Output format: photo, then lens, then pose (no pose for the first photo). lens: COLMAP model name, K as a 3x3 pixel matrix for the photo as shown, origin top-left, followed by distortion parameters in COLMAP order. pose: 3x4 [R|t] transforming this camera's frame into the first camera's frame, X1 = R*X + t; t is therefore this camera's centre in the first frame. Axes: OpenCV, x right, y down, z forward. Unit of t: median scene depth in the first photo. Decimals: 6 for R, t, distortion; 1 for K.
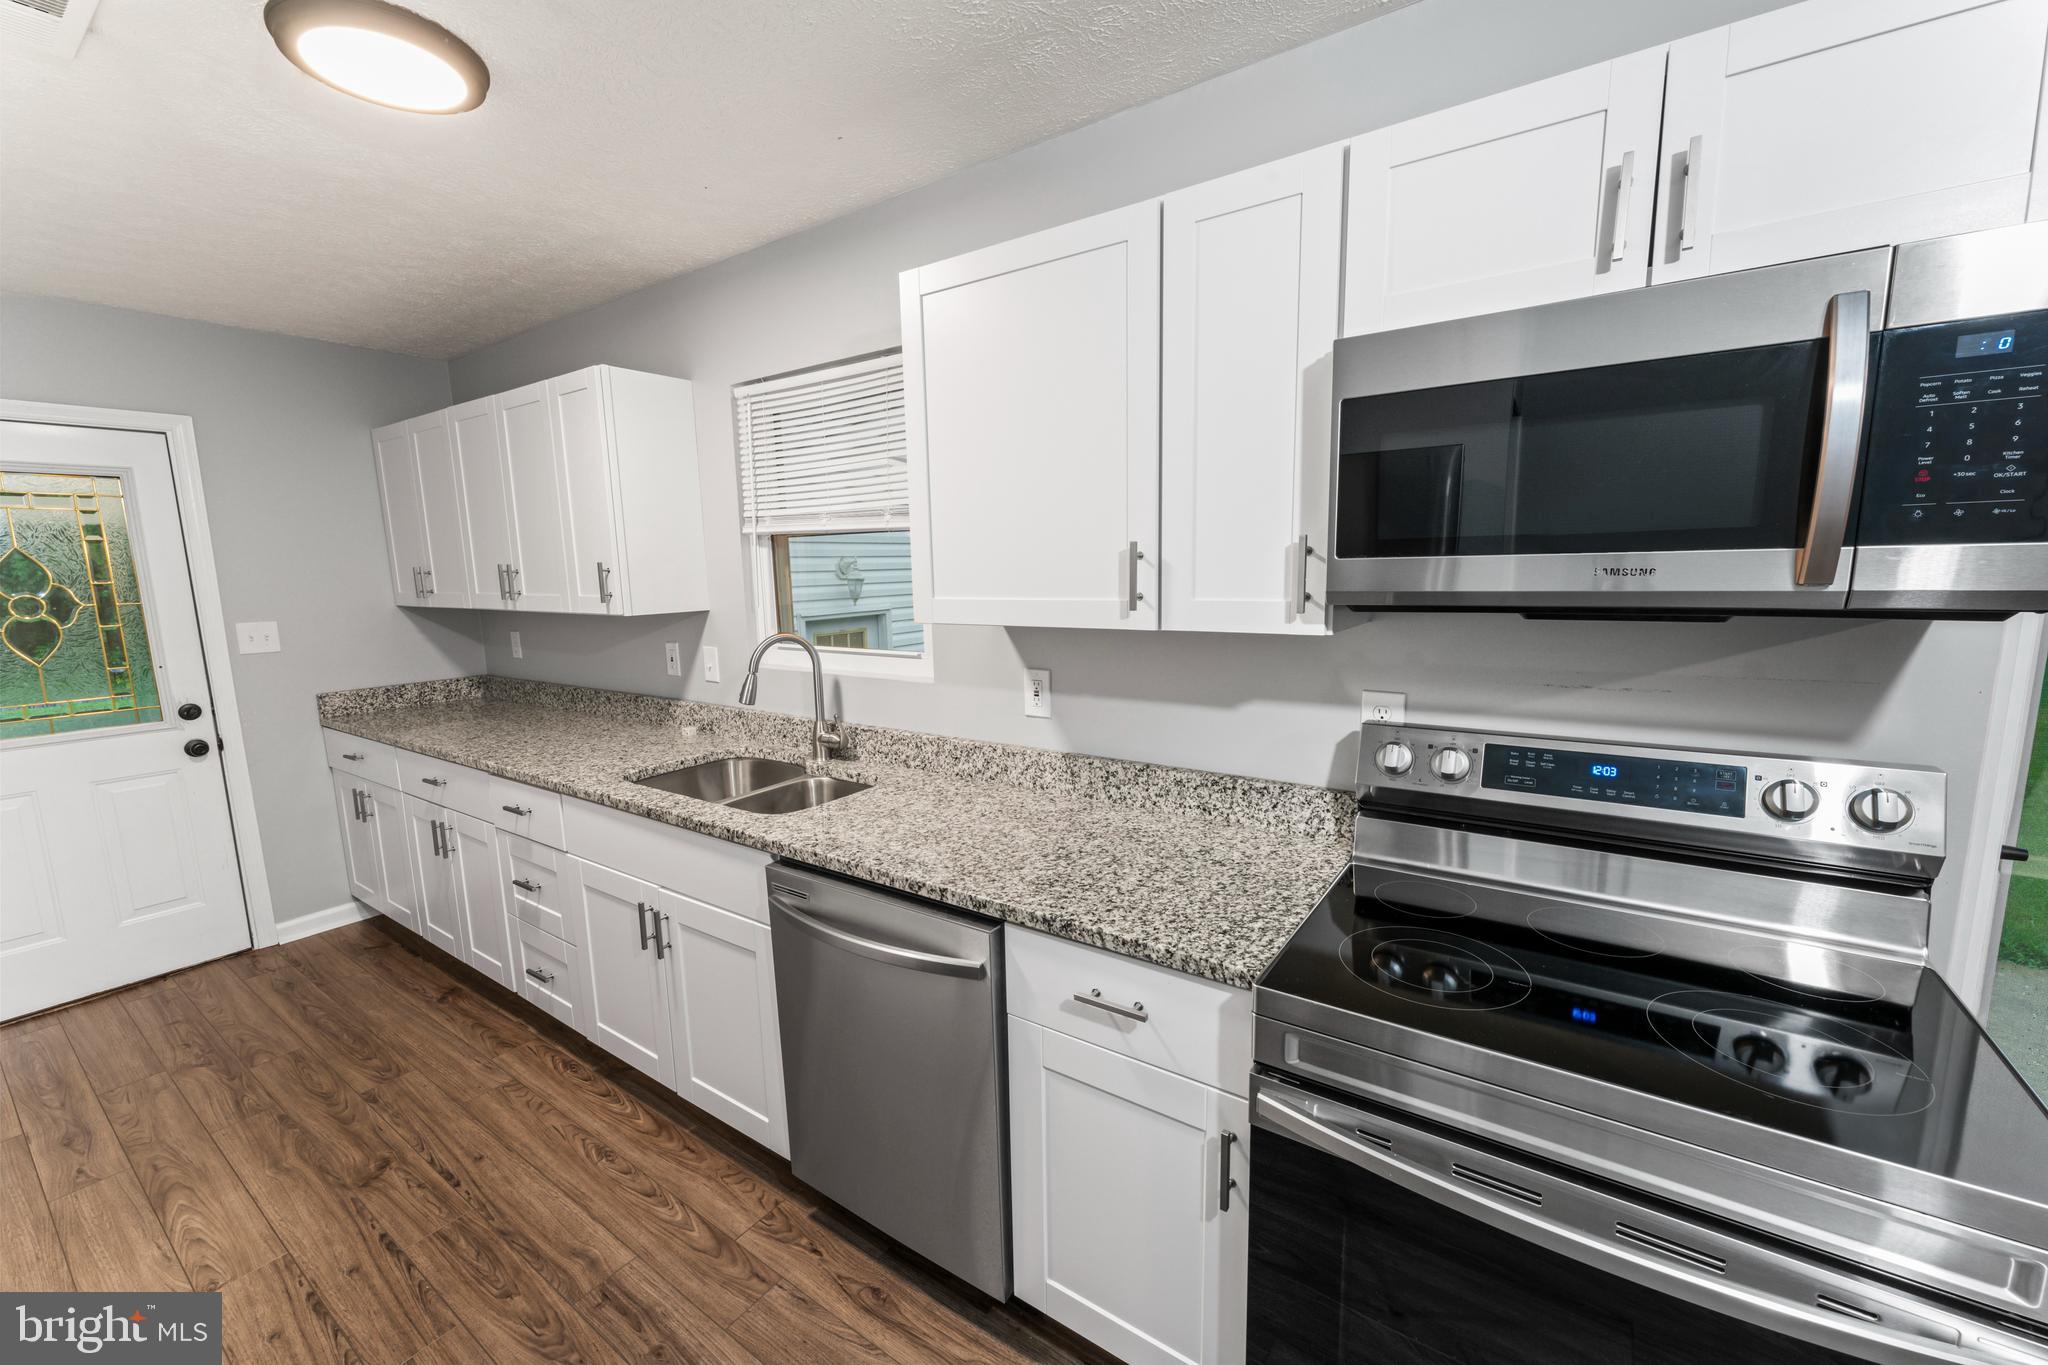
lens RADIAL K [[853.2, 0, 1025.6], [0, 853.2, 689.5], [0, 0, 1]] dist [-0.001496, 0.000335]
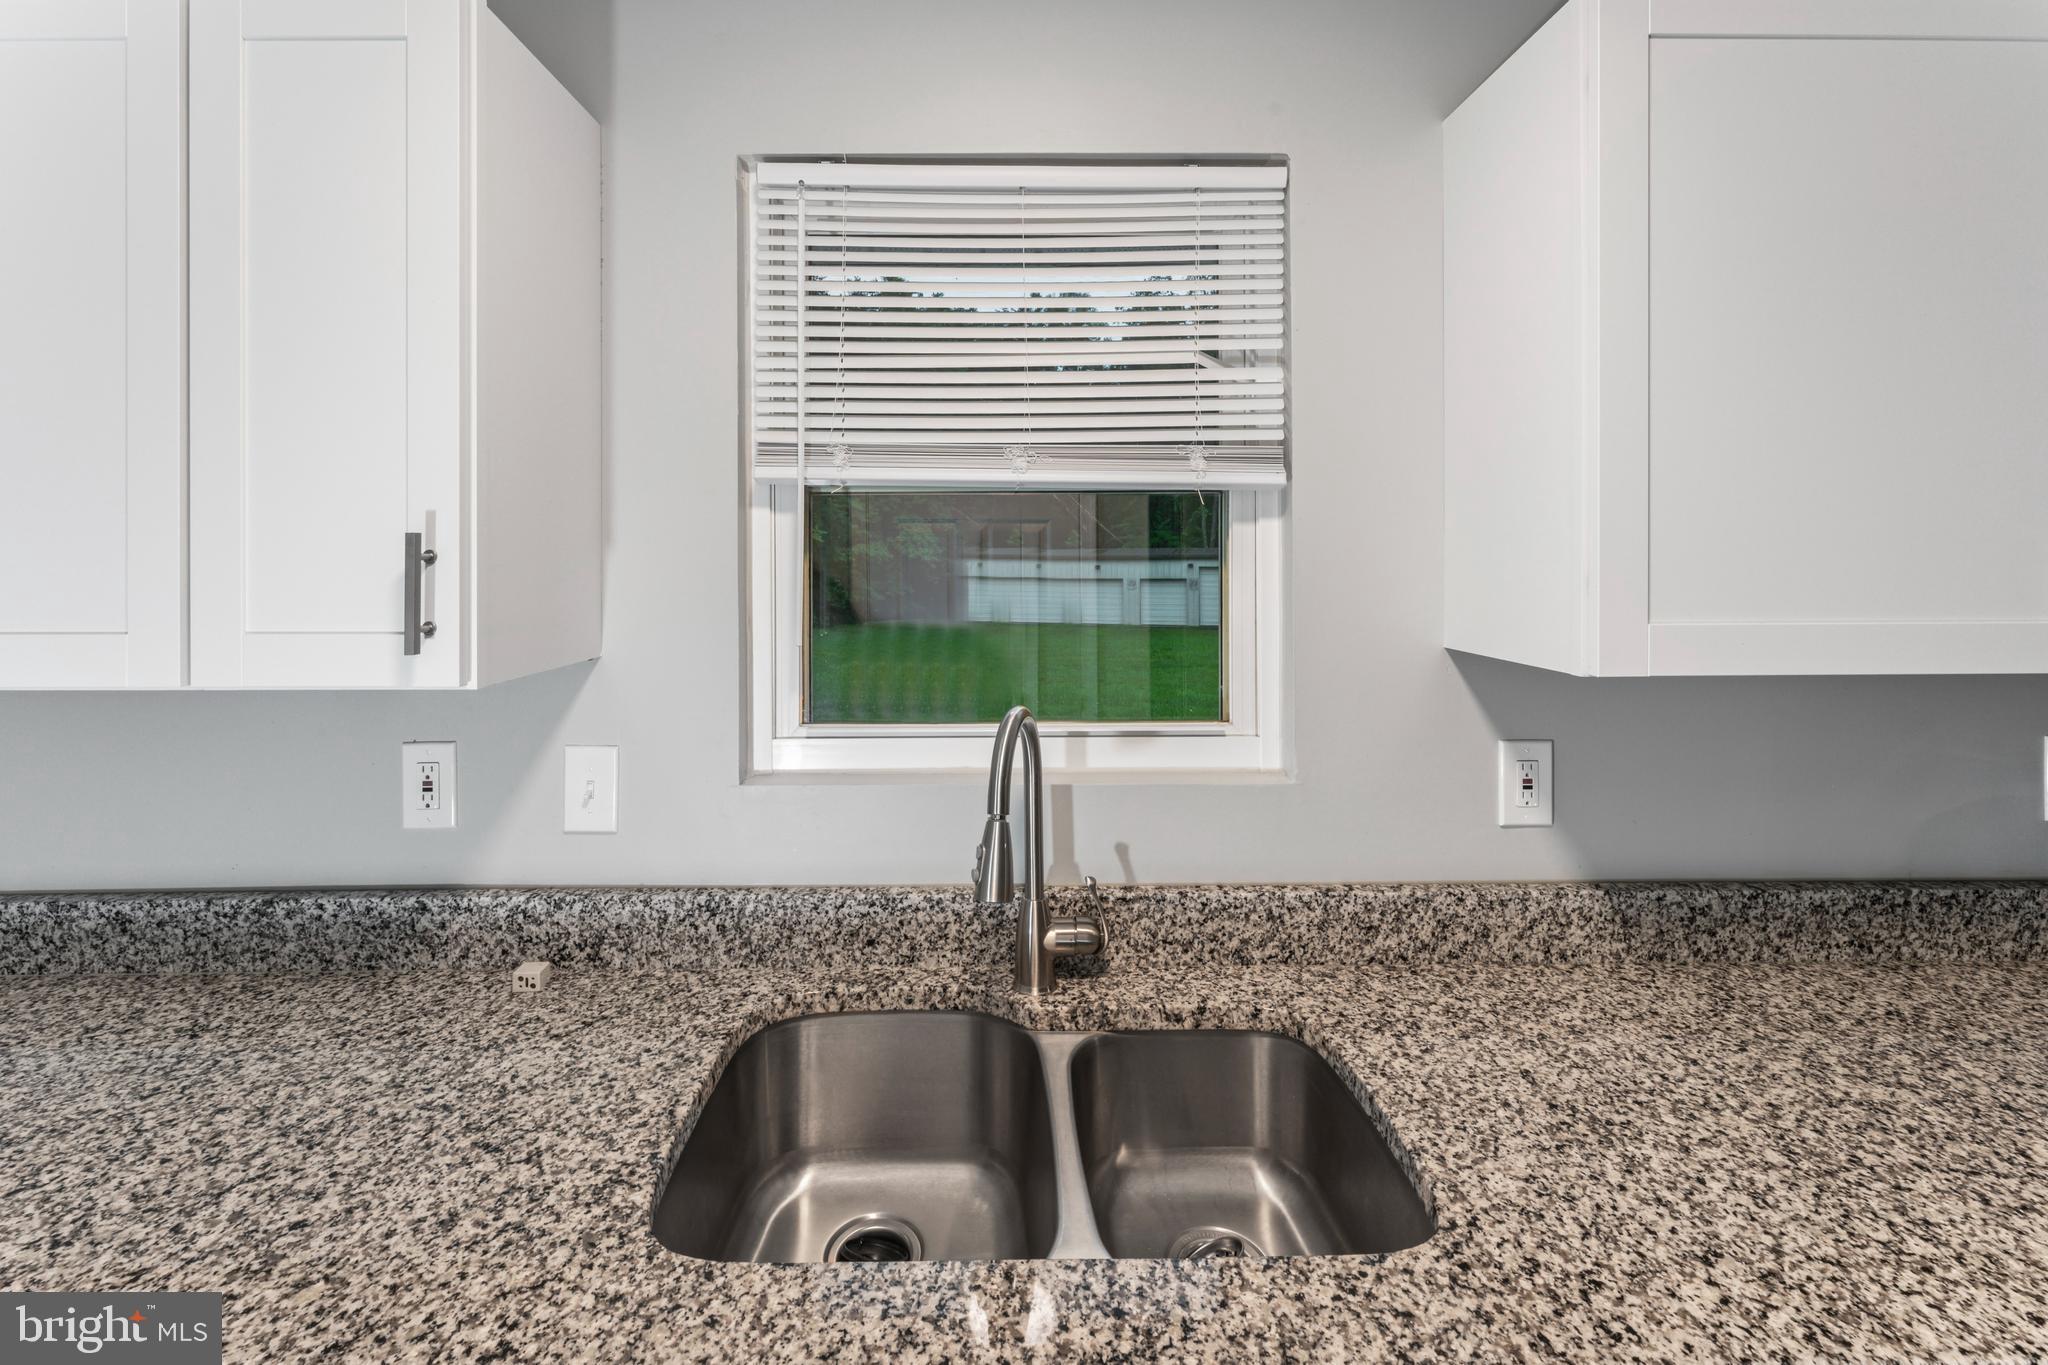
lens RADIAL K [[853.2, 0, 1013.5], [0, 853.2, 572.1], [0, 0, 1]] dist [-0.001496, 0.000335]
pose [[0.808893, 0.025114, 0.587419, -0.629166], [0.073344, 0.986974, -0.143192, -0.082215], [-0.583363, 0.158911, 0.796514, 0.762248]]
